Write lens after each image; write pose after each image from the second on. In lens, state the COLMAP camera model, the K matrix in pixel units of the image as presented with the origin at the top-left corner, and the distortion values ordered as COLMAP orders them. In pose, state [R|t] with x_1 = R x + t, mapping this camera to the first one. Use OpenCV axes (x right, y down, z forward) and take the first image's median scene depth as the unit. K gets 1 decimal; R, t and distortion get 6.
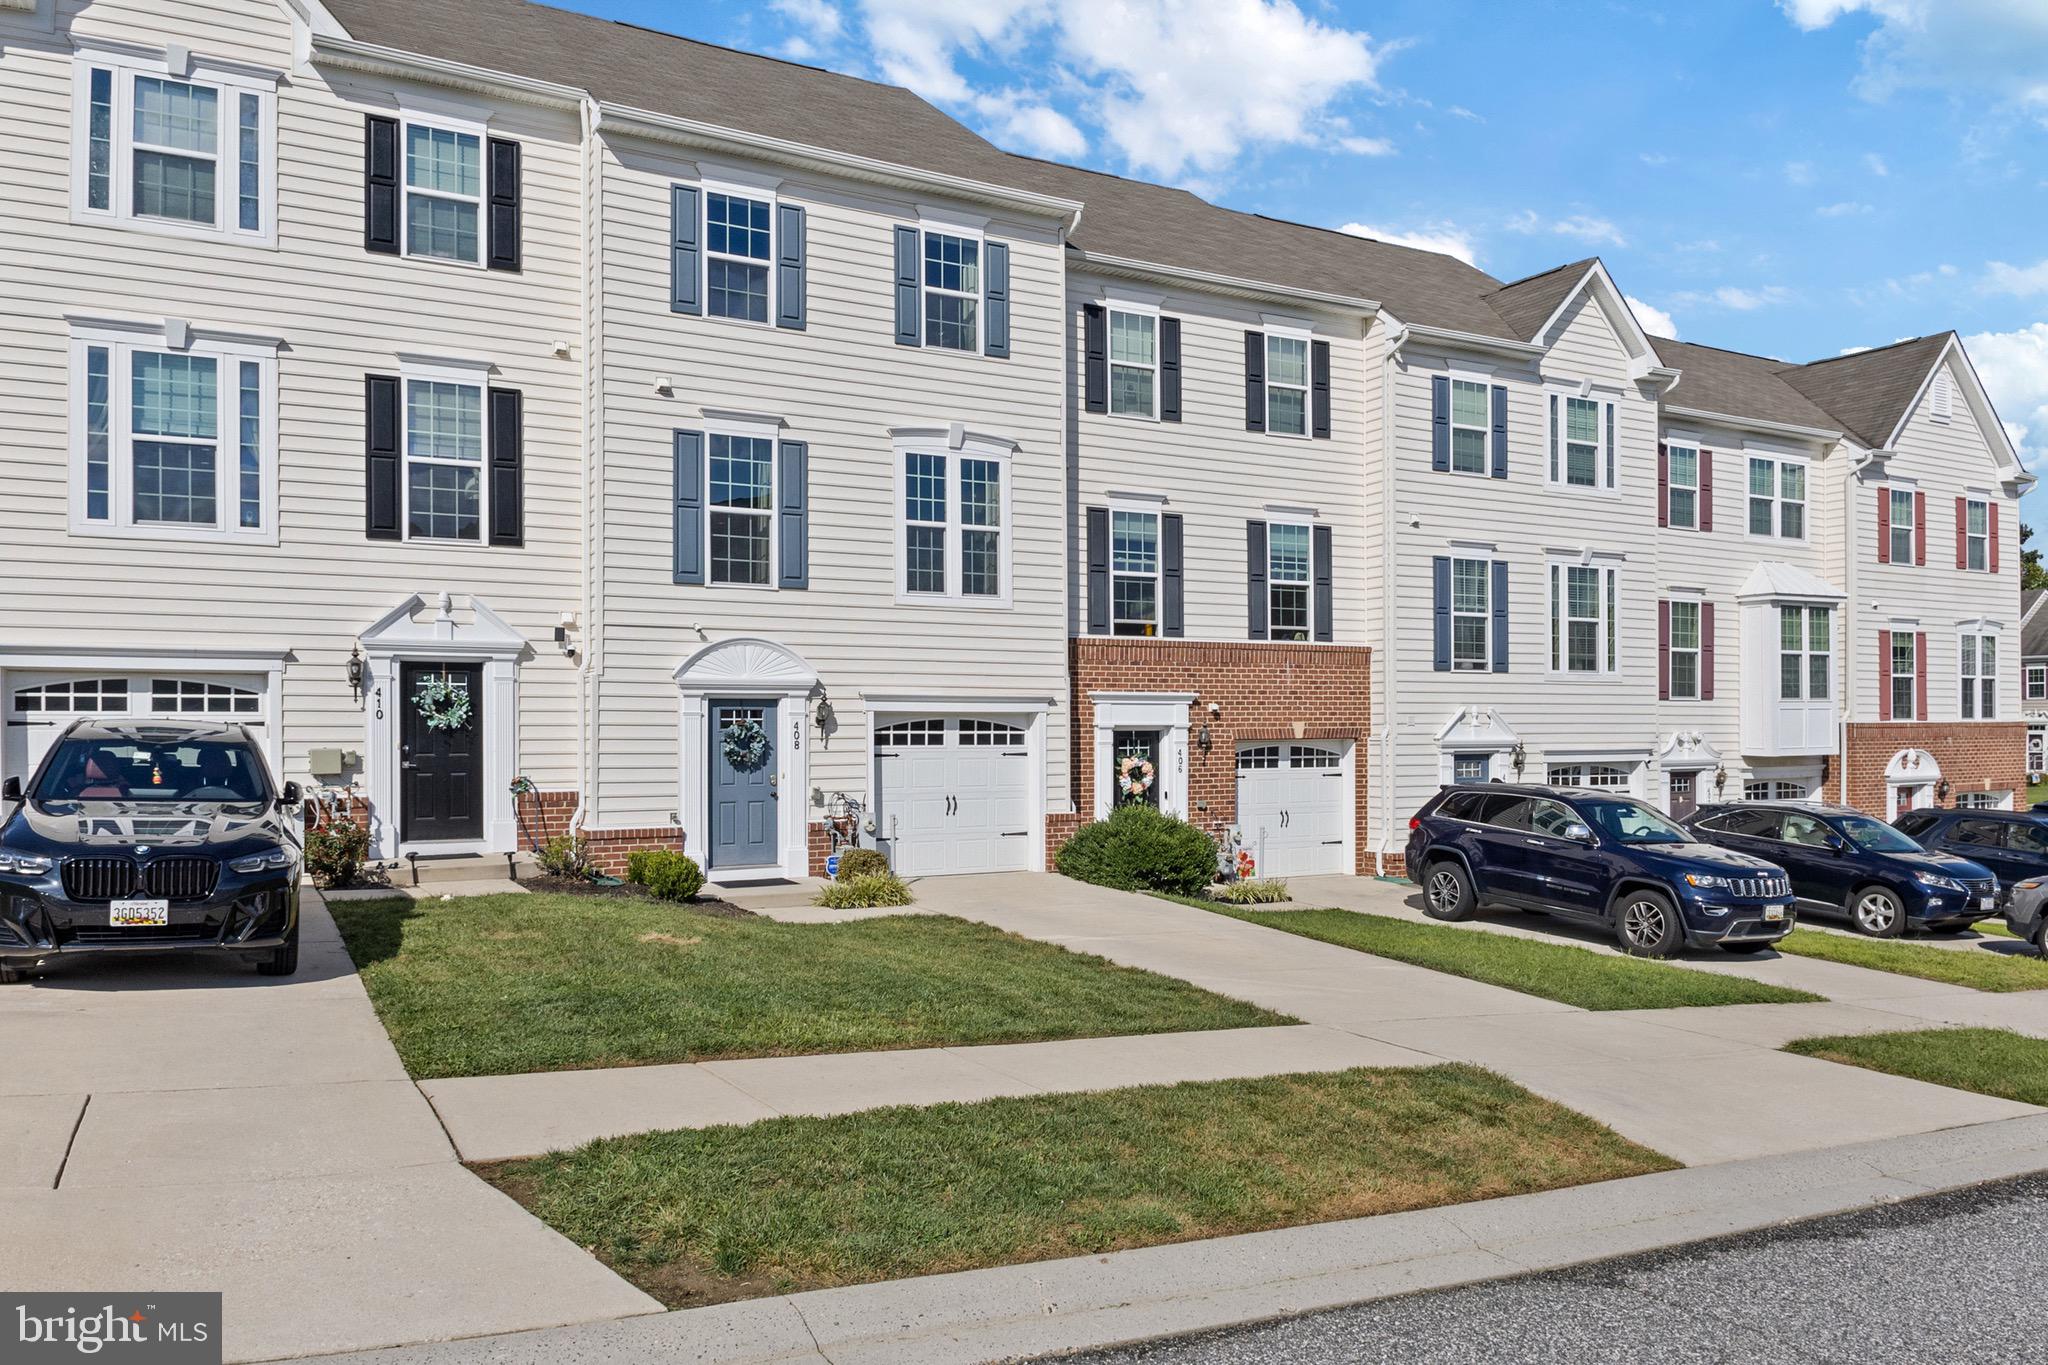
lens RADIAL K [[1466.8, 0, 1036.9], [0, 1466.8, 690.6], [0, 0, 1]] dist [0.023333, -0.057152]
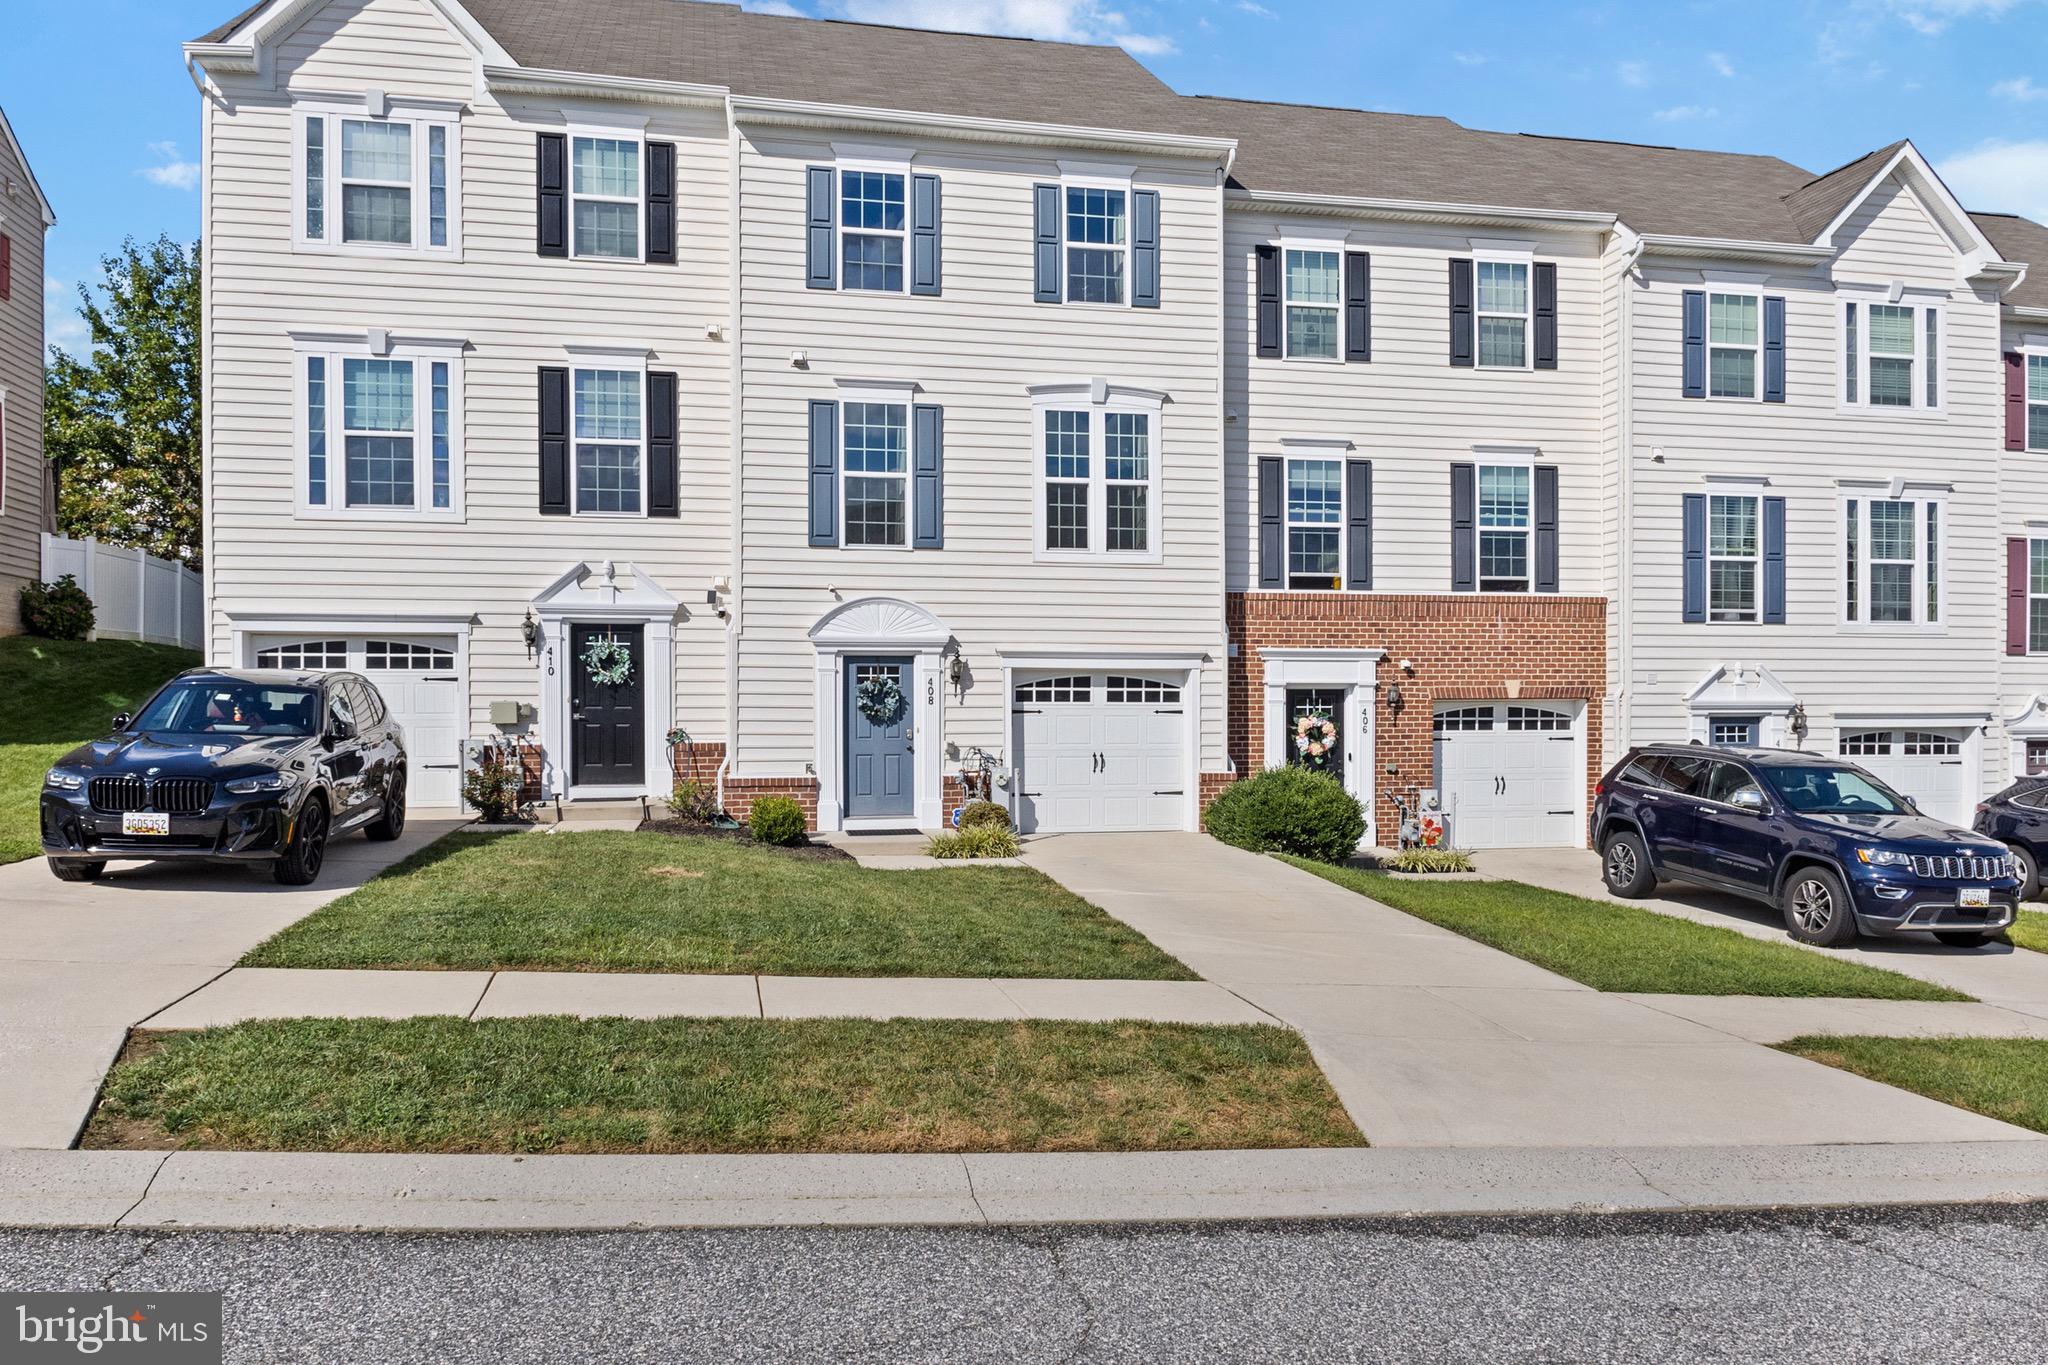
lens RADIAL K [[1466.8, 0, 1025.0], [0, 1466.8, 683.7], [0, 0, 1]] dist [0.023333, -0.057152]
pose [[0.953416, -0.002878, -0.301644, 0.210526], [0.006747, 0.999908, 0.011784, 0.013646], [0.301583, -0.013270, 0.953348, 0.038536]]
